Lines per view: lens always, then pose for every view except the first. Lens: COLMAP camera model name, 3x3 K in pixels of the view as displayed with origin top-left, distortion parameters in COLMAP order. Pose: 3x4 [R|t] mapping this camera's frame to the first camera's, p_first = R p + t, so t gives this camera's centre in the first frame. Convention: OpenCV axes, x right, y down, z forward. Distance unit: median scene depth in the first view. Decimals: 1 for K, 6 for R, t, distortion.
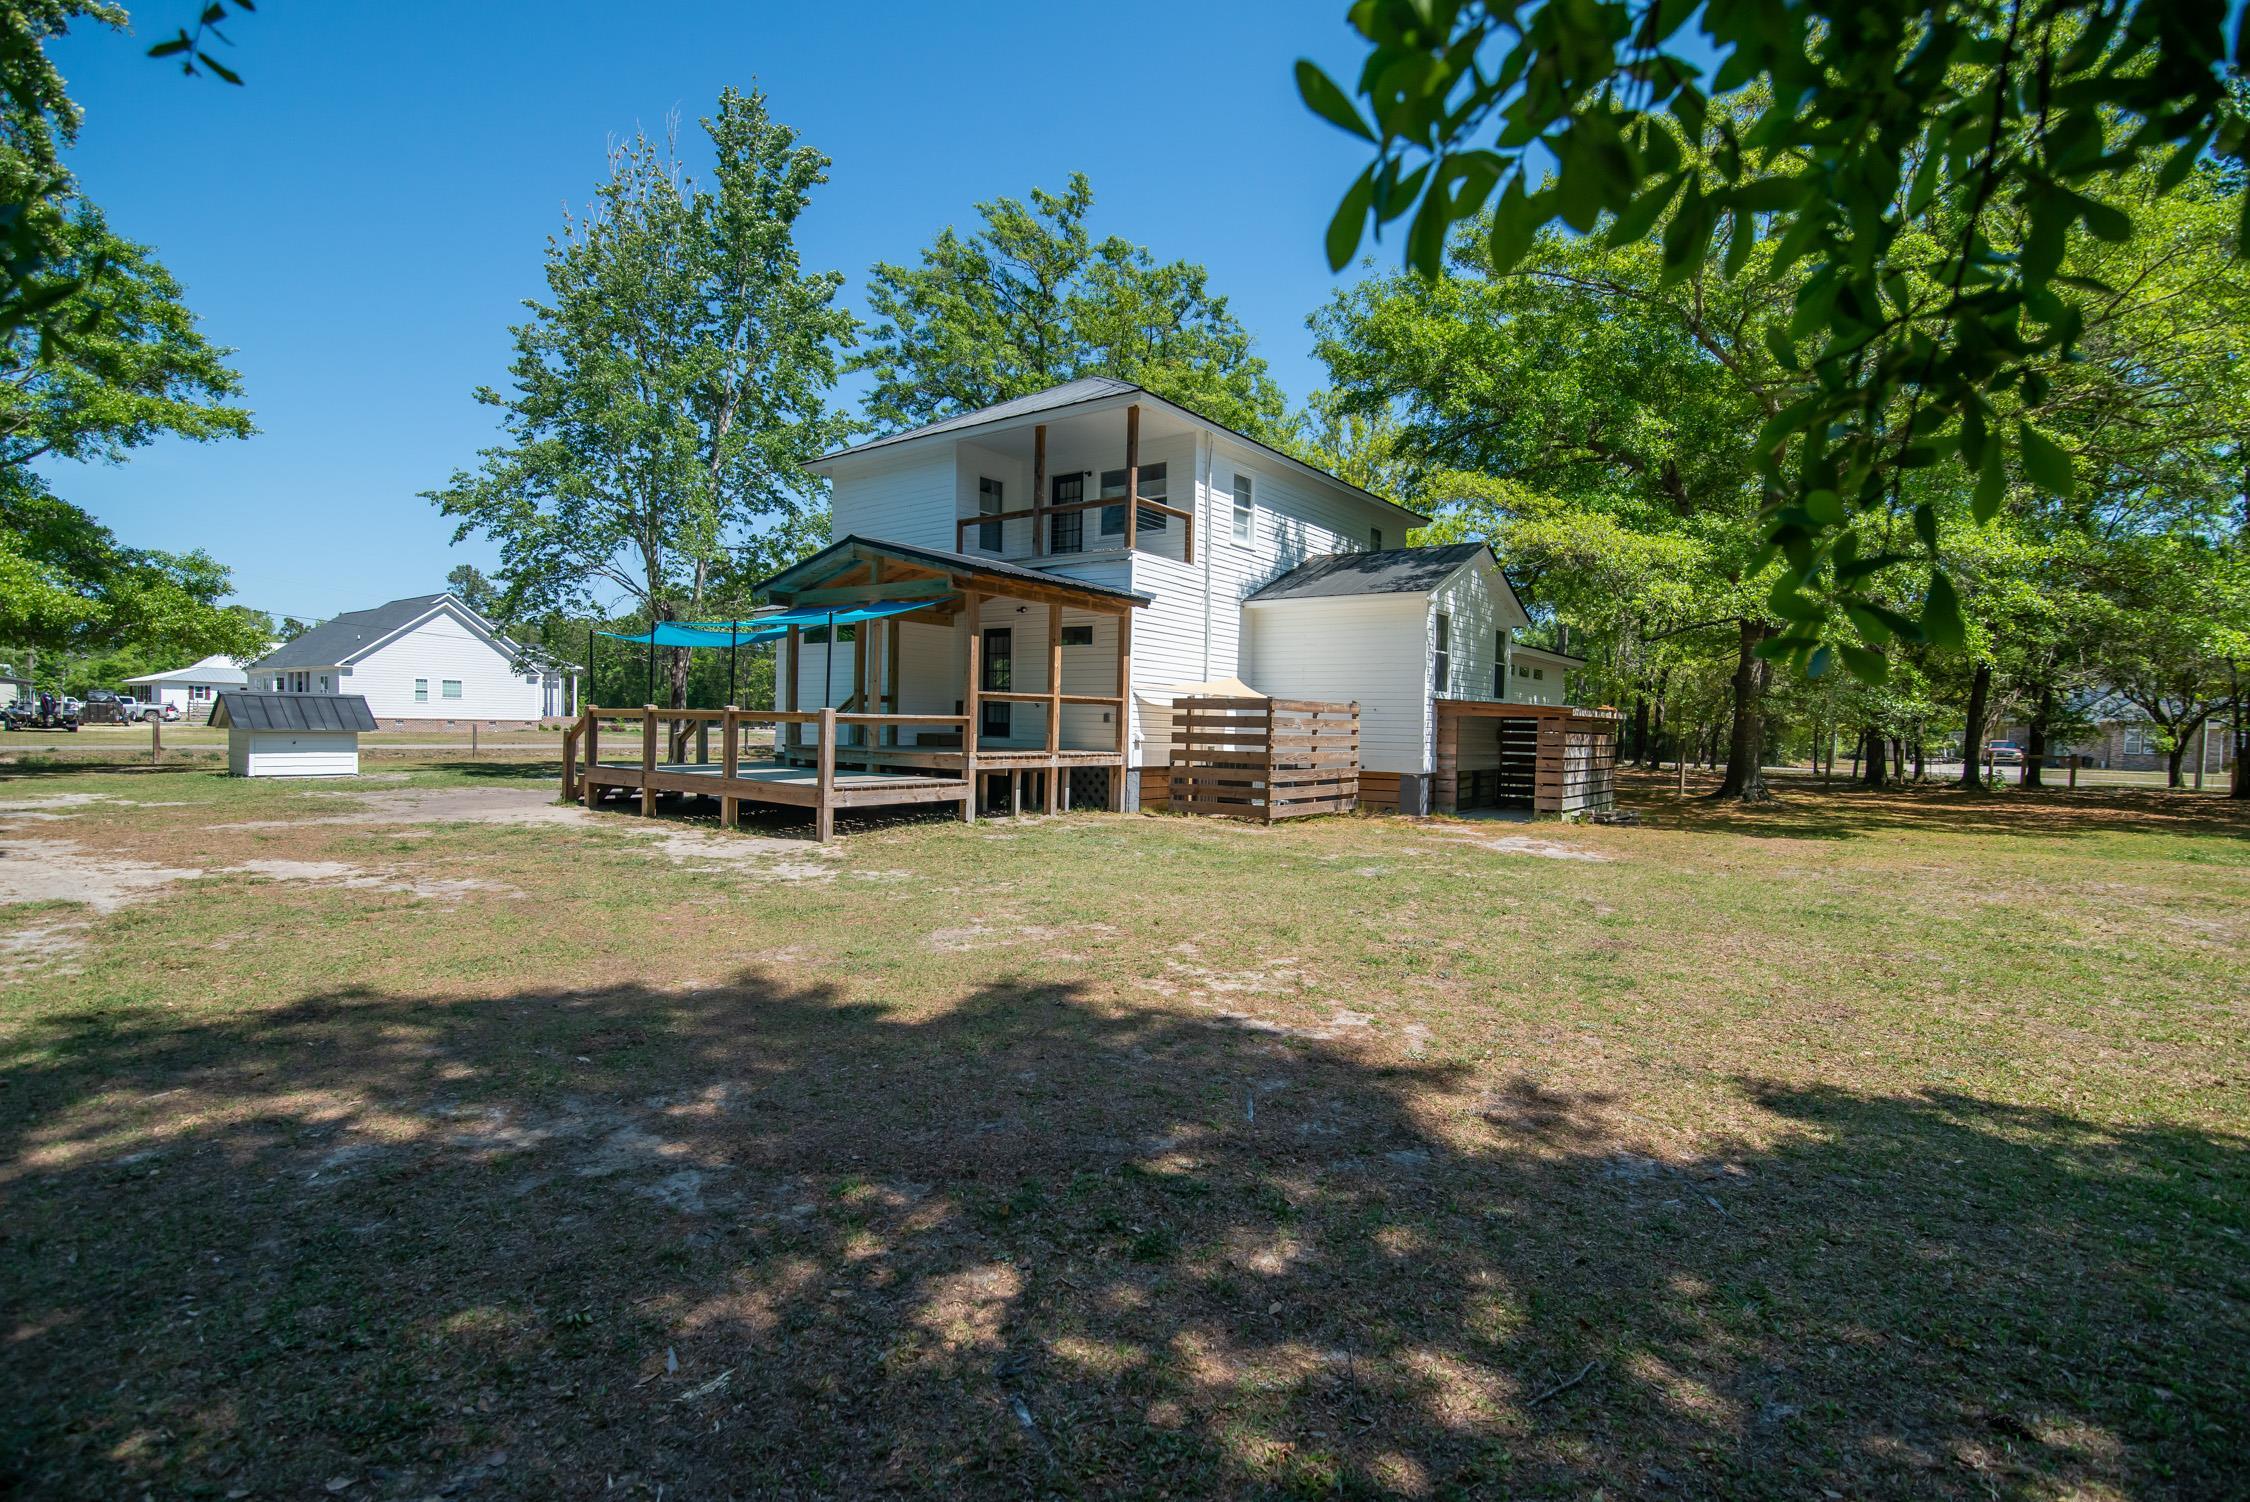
lens RADIAL K [[1035.9, 0, 1125.0], [0, 1035.9, 751.0], [0, 0, 1]] dist [-0.012632, -0.000172]
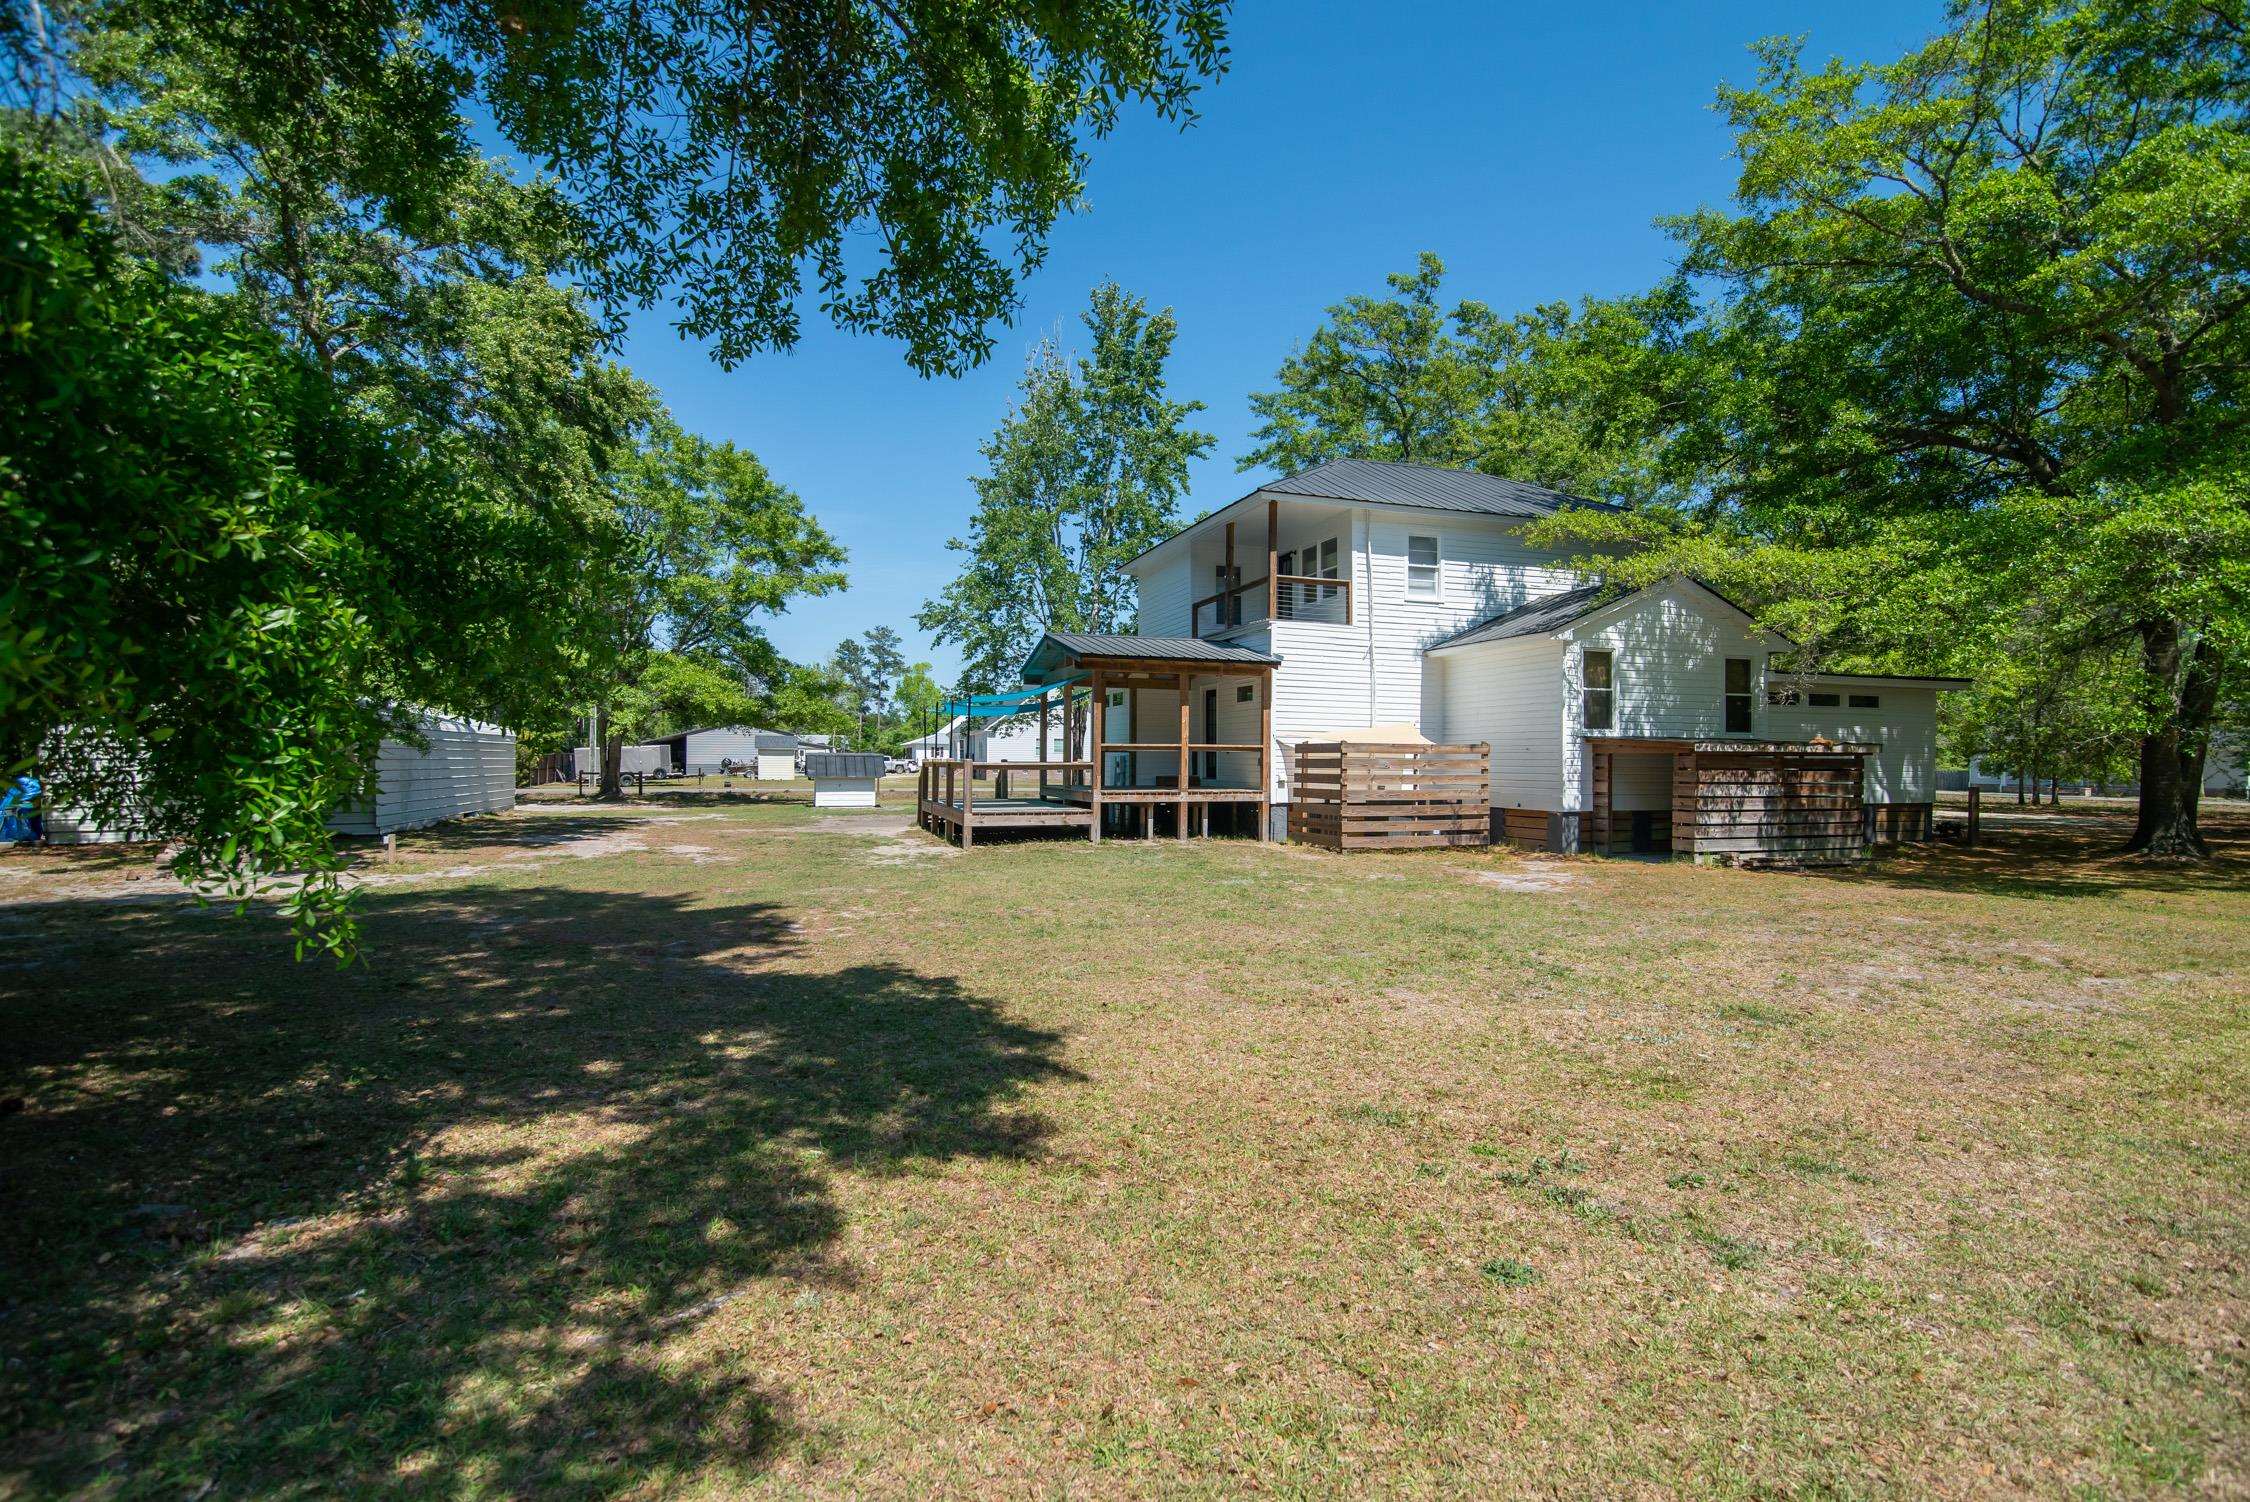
lens RADIAL K [[1035.9, 0, 1125.0], [0, 1035.9, 751.0], [0, 0, 1]] dist [-0.012632, -0.000172]
pose [[0.827911, -0.021838, -0.560434, 0.504472], [-0.002587, 0.999082, -0.042752, 0.006792], [0.560854, 0.036845, 0.827095, -0.070980]]
